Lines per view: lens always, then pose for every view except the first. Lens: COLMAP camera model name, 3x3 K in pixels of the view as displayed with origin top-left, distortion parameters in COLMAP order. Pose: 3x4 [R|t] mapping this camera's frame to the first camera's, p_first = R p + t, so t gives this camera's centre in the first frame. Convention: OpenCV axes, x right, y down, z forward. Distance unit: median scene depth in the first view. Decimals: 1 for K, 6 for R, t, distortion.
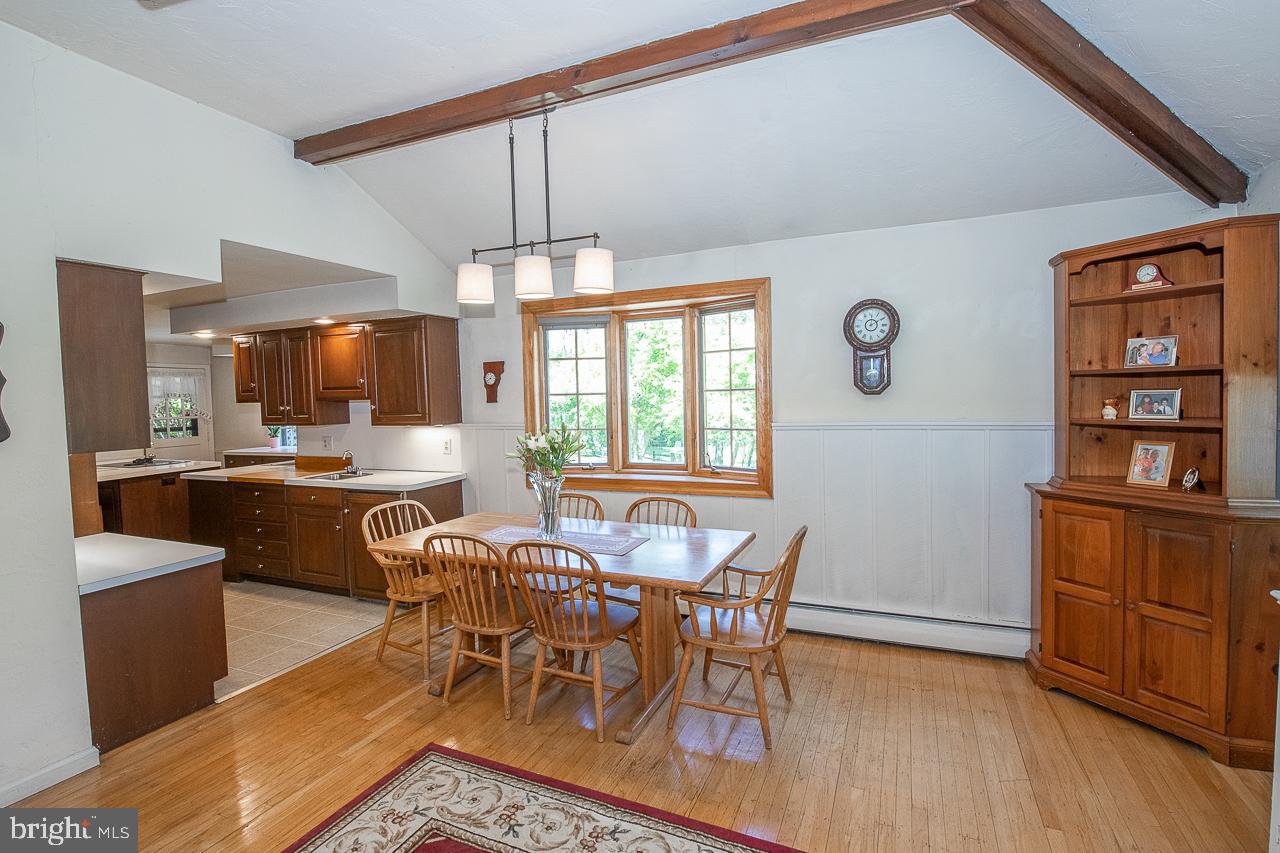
lens RADIAL K [[585.3, 0, 643.6], [0, 585.3, 424.1], [0, 0, 1]] dist [-0.010662, -0.000810]
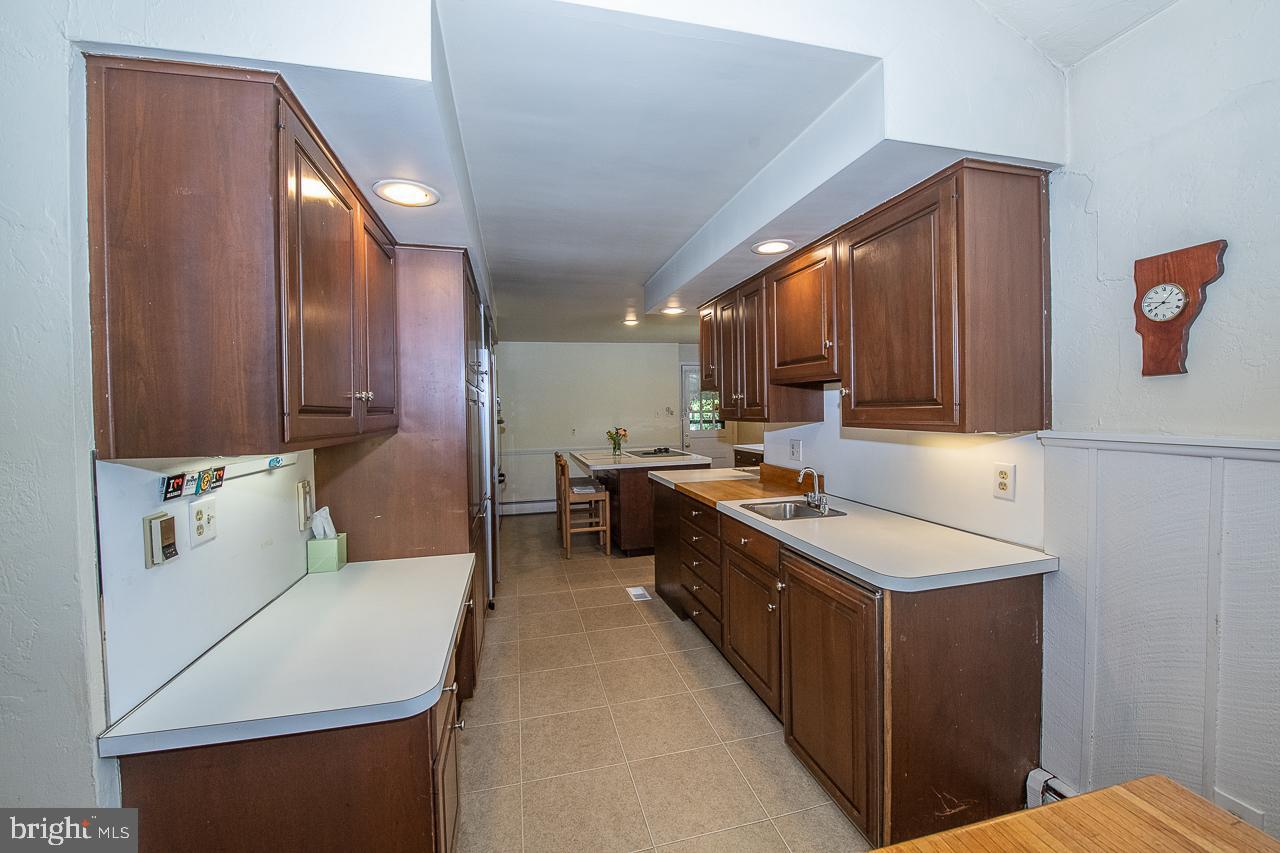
lens RADIAL K [[510.8, 0, 645.2], [0, 510.8, 418.1], [0, 0, 1]] dist [-0.019822, -0.000685]
pose [[0.613433, 0.029938, -0.789179, -0.210166], [-0.039608, 0.999190, 0.007118, -0.001621], [0.788753, 0.026891, 0.614122, 0.573225]]
